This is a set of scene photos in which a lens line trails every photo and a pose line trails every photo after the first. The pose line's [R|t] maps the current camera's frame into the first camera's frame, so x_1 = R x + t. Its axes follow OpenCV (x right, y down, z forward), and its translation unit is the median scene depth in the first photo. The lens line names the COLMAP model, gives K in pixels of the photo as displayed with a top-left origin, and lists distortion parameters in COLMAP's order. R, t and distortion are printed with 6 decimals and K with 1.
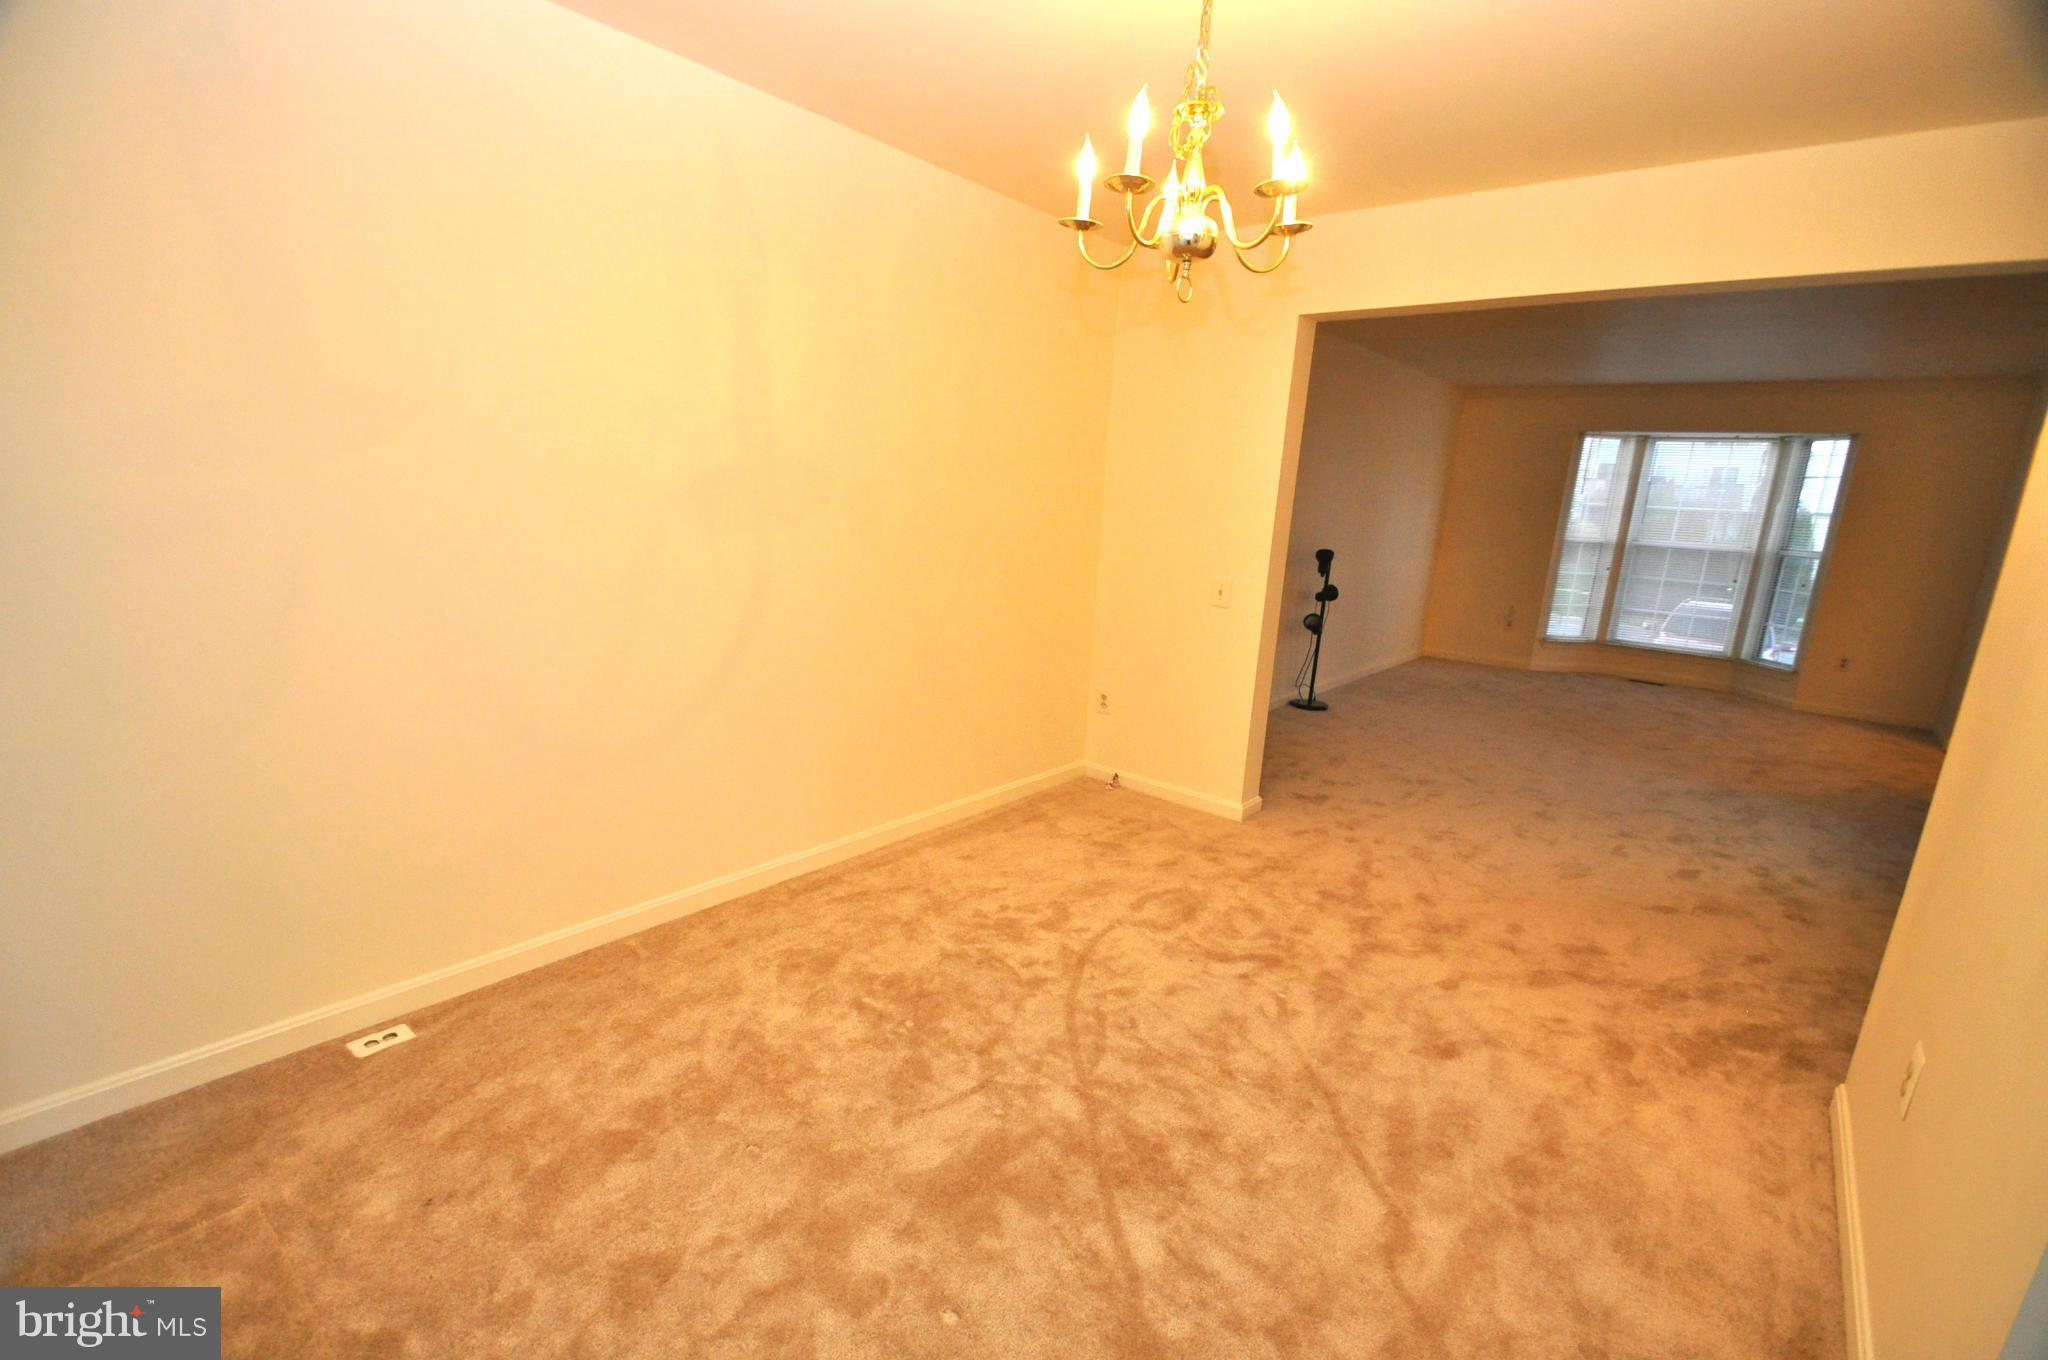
lens RADIAL K [[891.2, 0, 1008.2], [0, 891.2, 710.5], [0, 0, 1]] dist [0.022409, -0.020887]
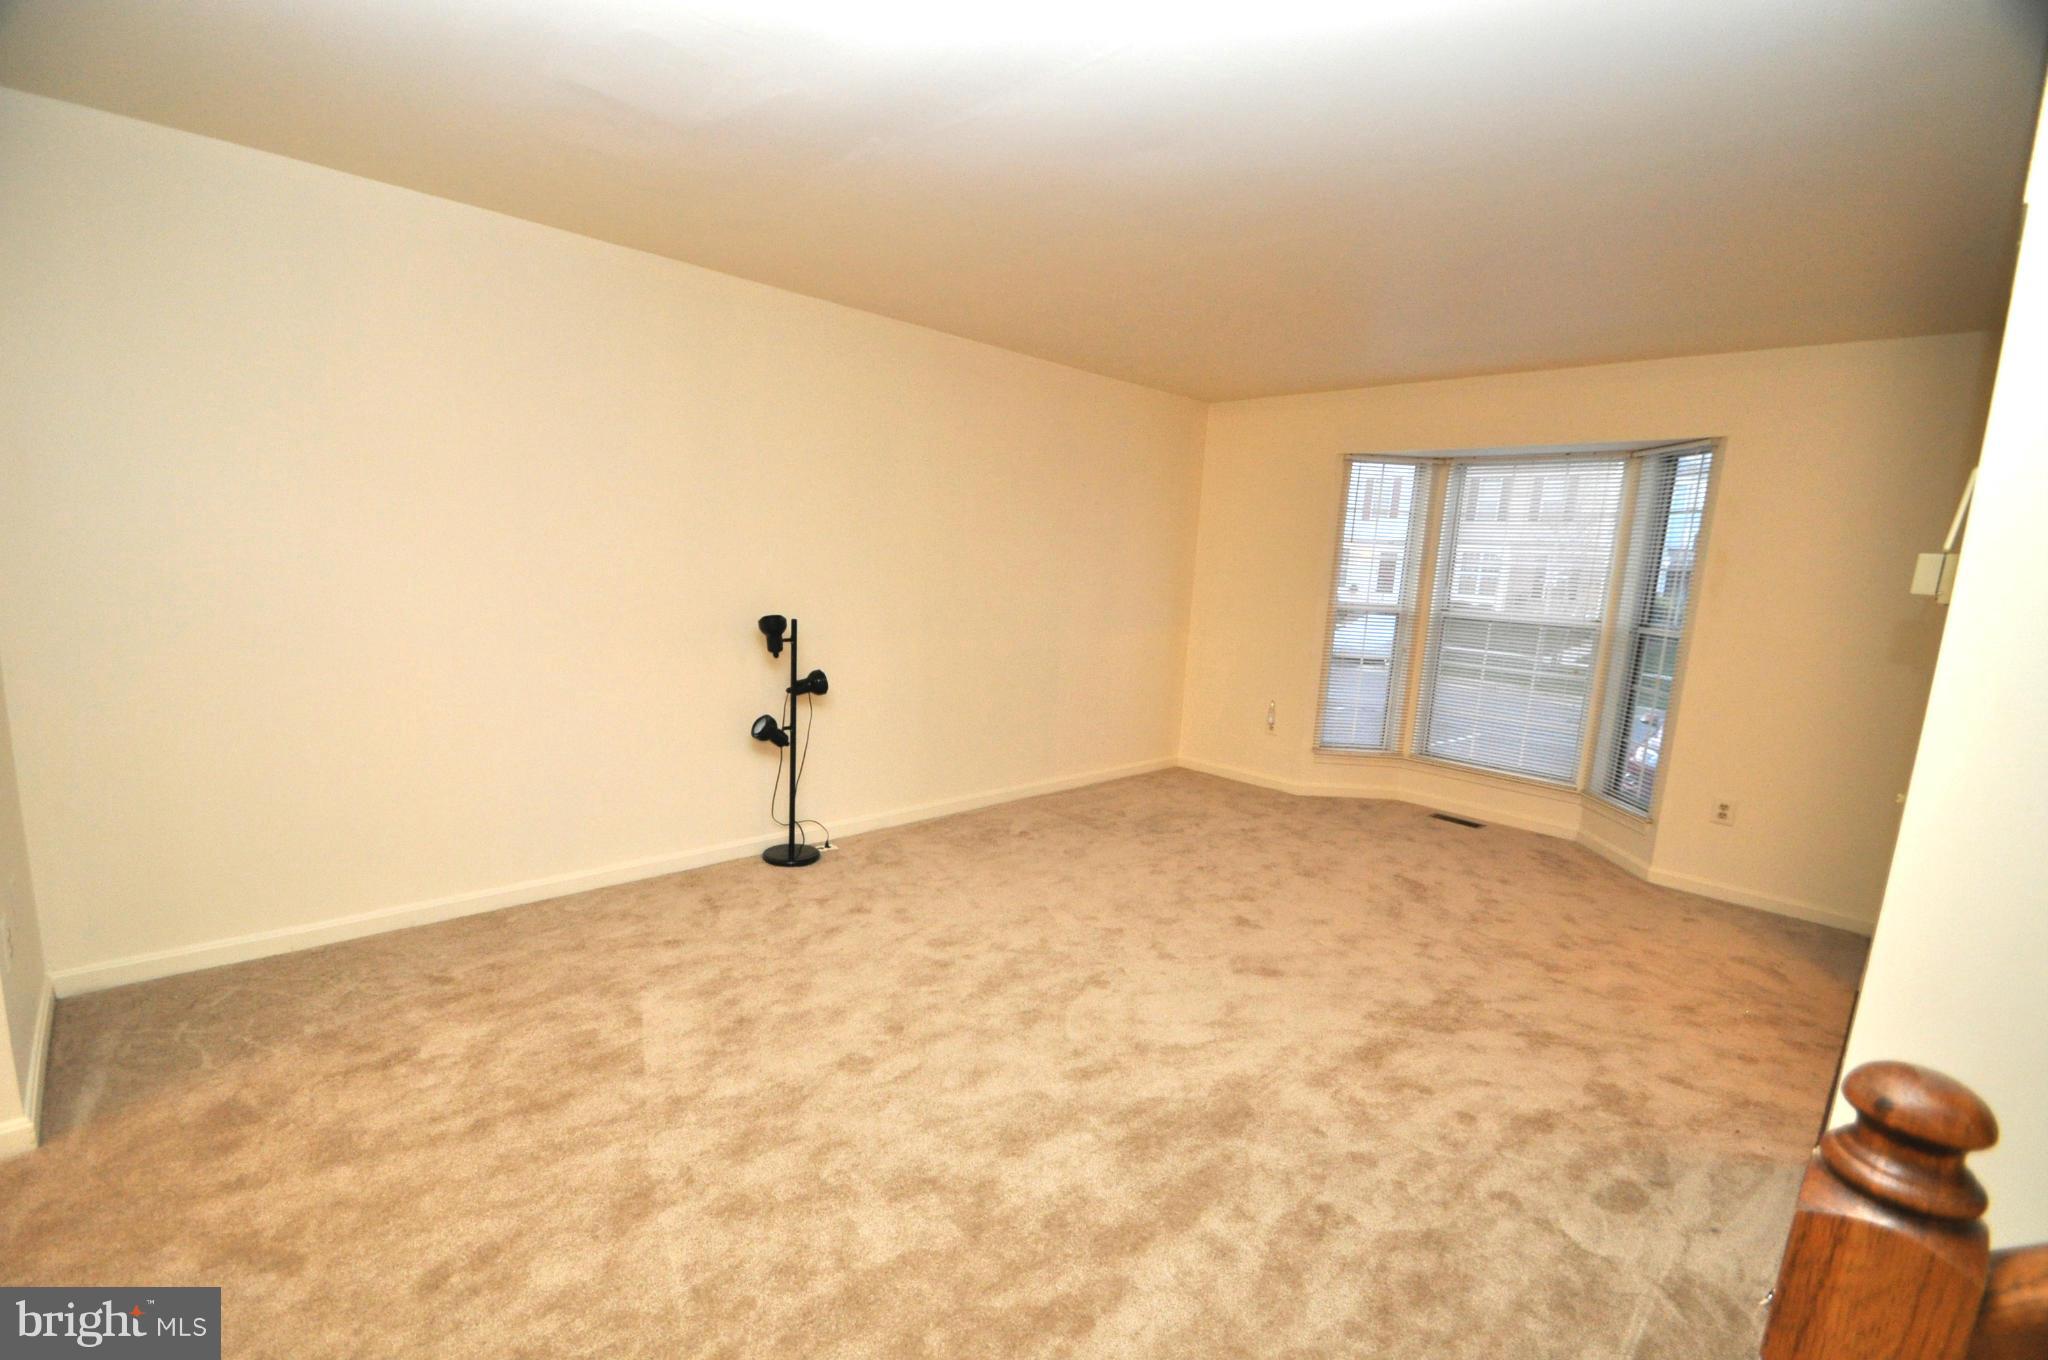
lens RADIAL K [[891.2, 0, 1008.2], [0, 891.2, 710.5], [0, 0, 1]] dist [0.022409, -0.020887]
pose [[0.994228, 0.021898, -0.105033, 1.058655], [-0.029503, 0.997011, -0.071408, -0.130688], [0.103155, 0.074095, 0.991902, 0.706650]]
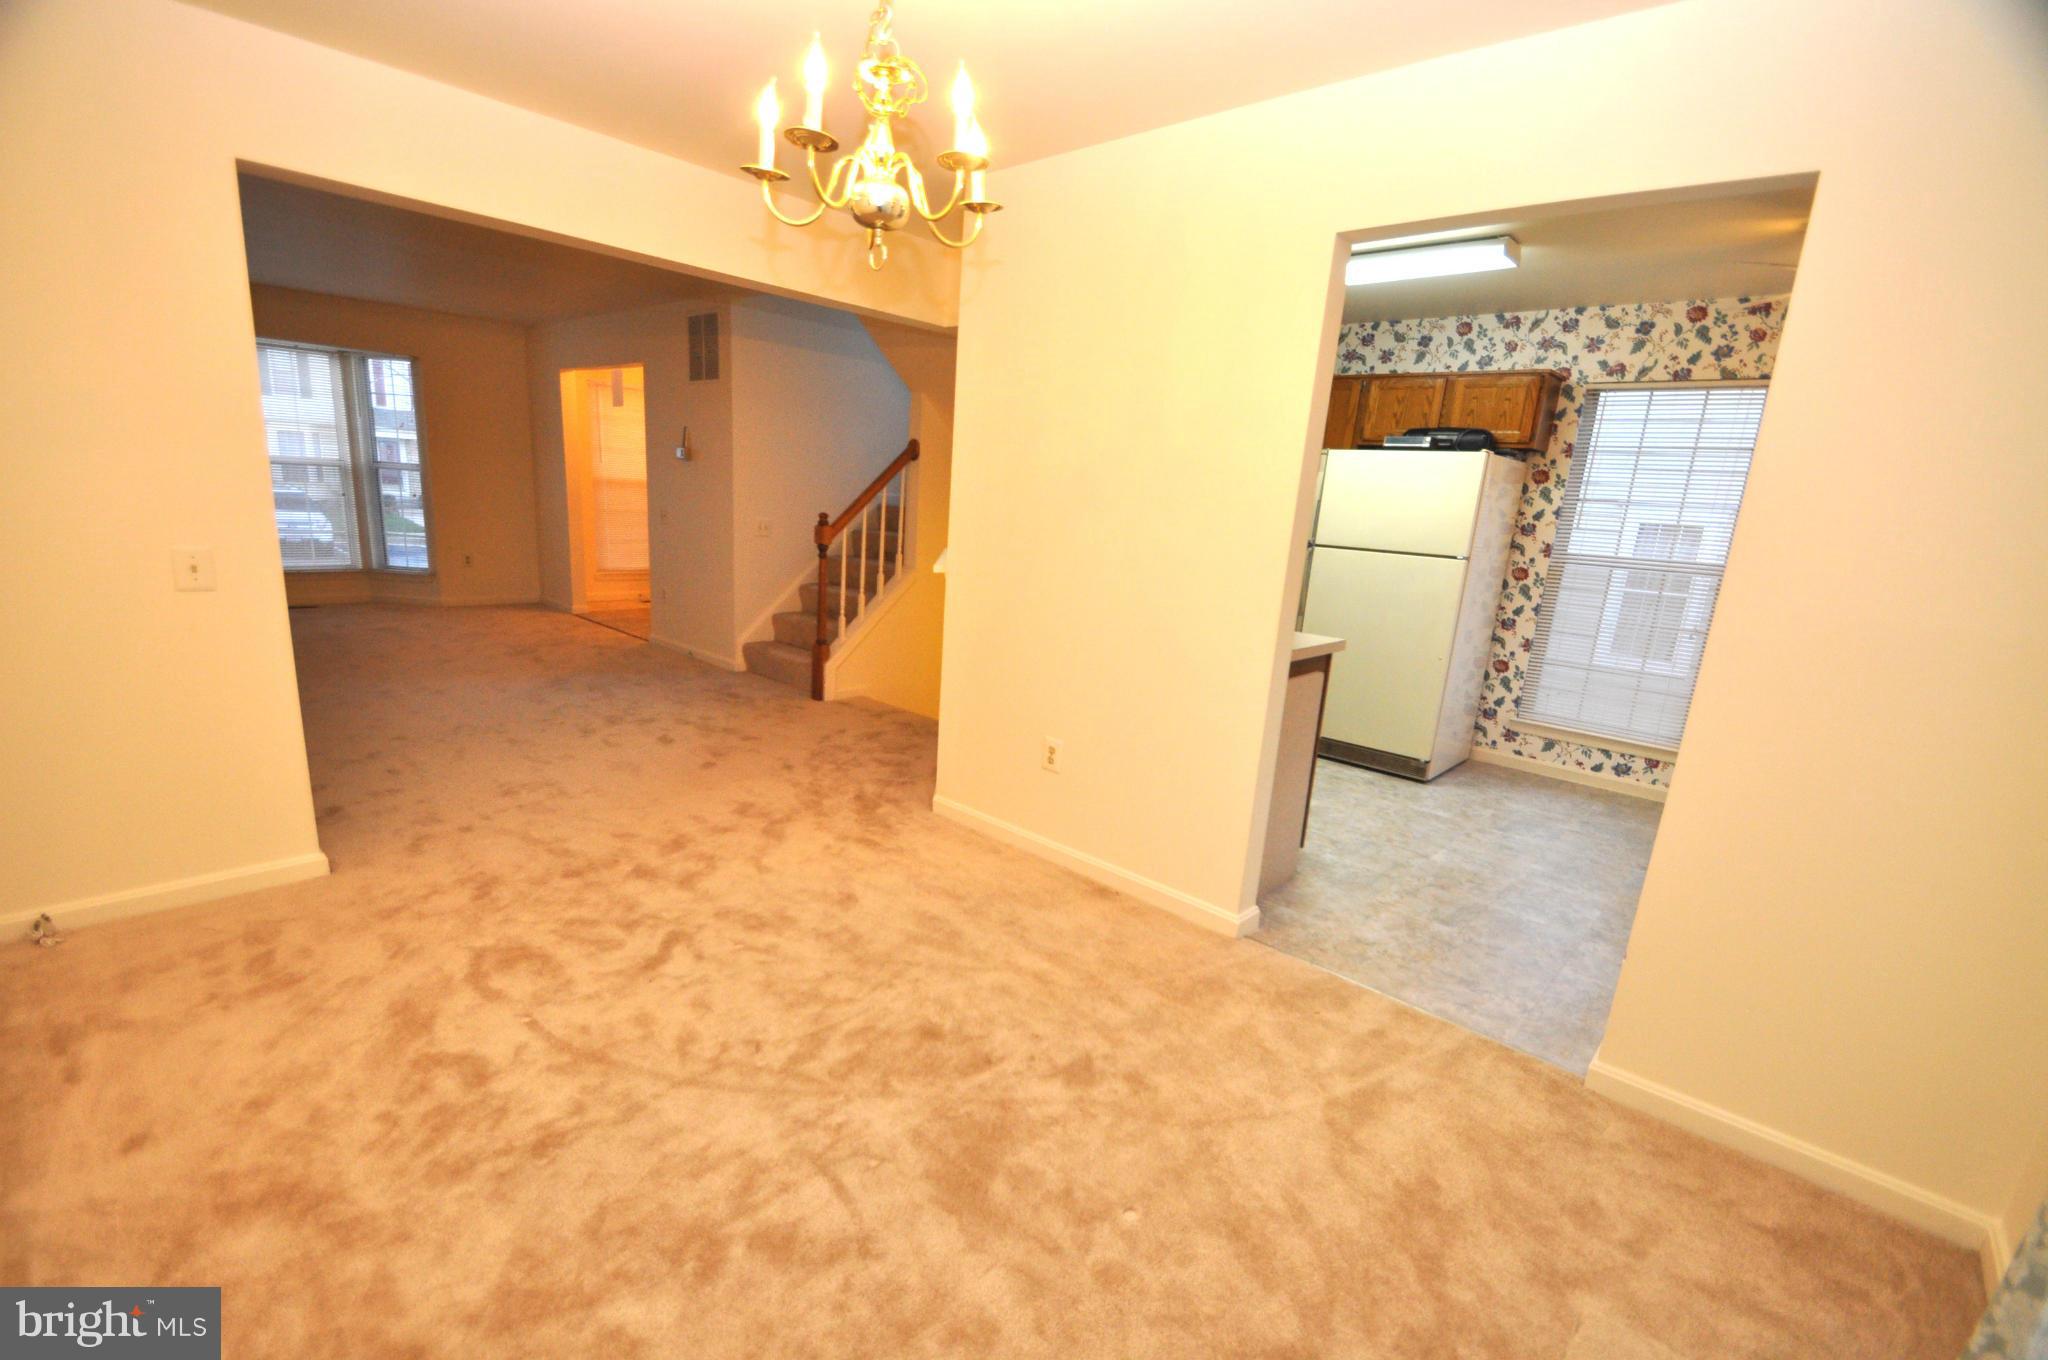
lens RADIAL K [[891.2, 0, 1008.2], [0, 891.2, 710.5], [0, 0, 1]] dist [0.022409, -0.020887]
pose [[0.056780, -0.285075, 0.956822, -0.446846], [0.177949, 0.945912, 0.271264, -0.123006], [-0.982400, 0.154863, 0.104438, 0.426163]]
